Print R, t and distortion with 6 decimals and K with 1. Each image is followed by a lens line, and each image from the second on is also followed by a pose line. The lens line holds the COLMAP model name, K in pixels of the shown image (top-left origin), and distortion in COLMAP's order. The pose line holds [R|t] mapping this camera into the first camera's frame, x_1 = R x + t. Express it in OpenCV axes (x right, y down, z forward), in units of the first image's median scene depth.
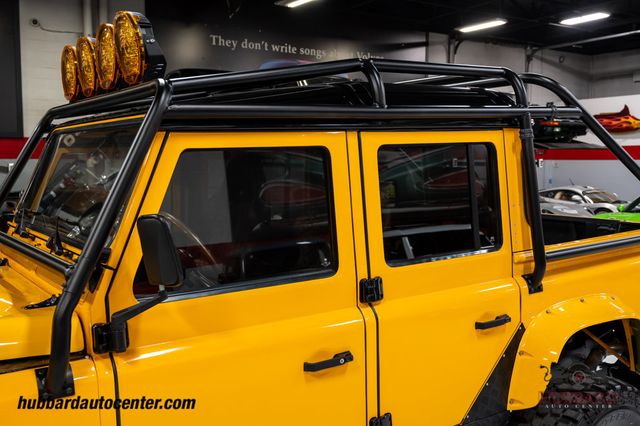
lens RADIAL K [[673.1, 0, 322.4], [0, 673.1, 214.6], [0, 0, 1]] dist [0.004235, 0.000000]
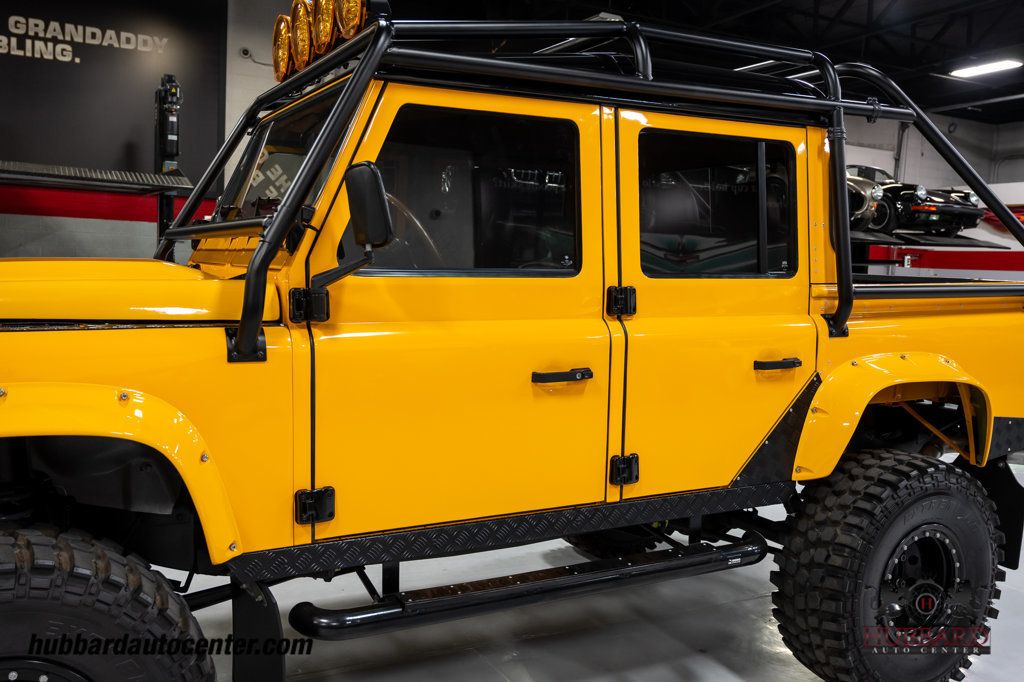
lens RADIAL K [[914.2, 0, 512.3], [0, 914.2, 341.6], [0, 0, 1]] dist [-0.005673, 0.012734]
pose [[0.993059, 0.052974, -0.105010, 0.051486], [-0.052856, 0.998594, 0.003912, 0.140806], [0.105069, 0.001666, 0.994464, -0.106804]]
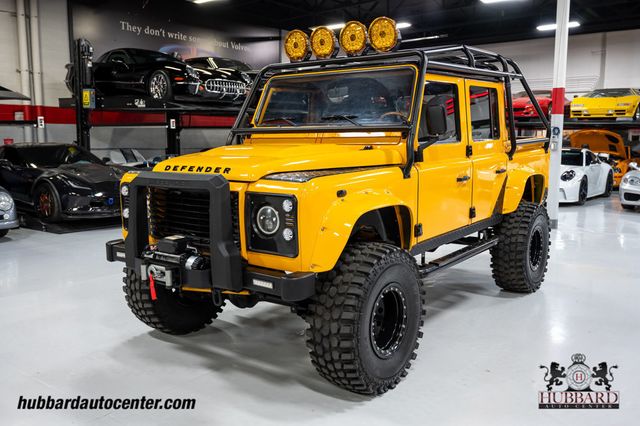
lens RADIAL K [[571.4, 0, 323.3], [0, 571.4, 217.4], [0, 0, 1]] dist [-0.005673, 0.012734]
pose [[0.949738, -0.042068, 0.310207, -0.843484], [0.024765, 0.997921, 0.059507, 0.178252], [-0.312065, -0.048834, 0.948805, -0.561789]]
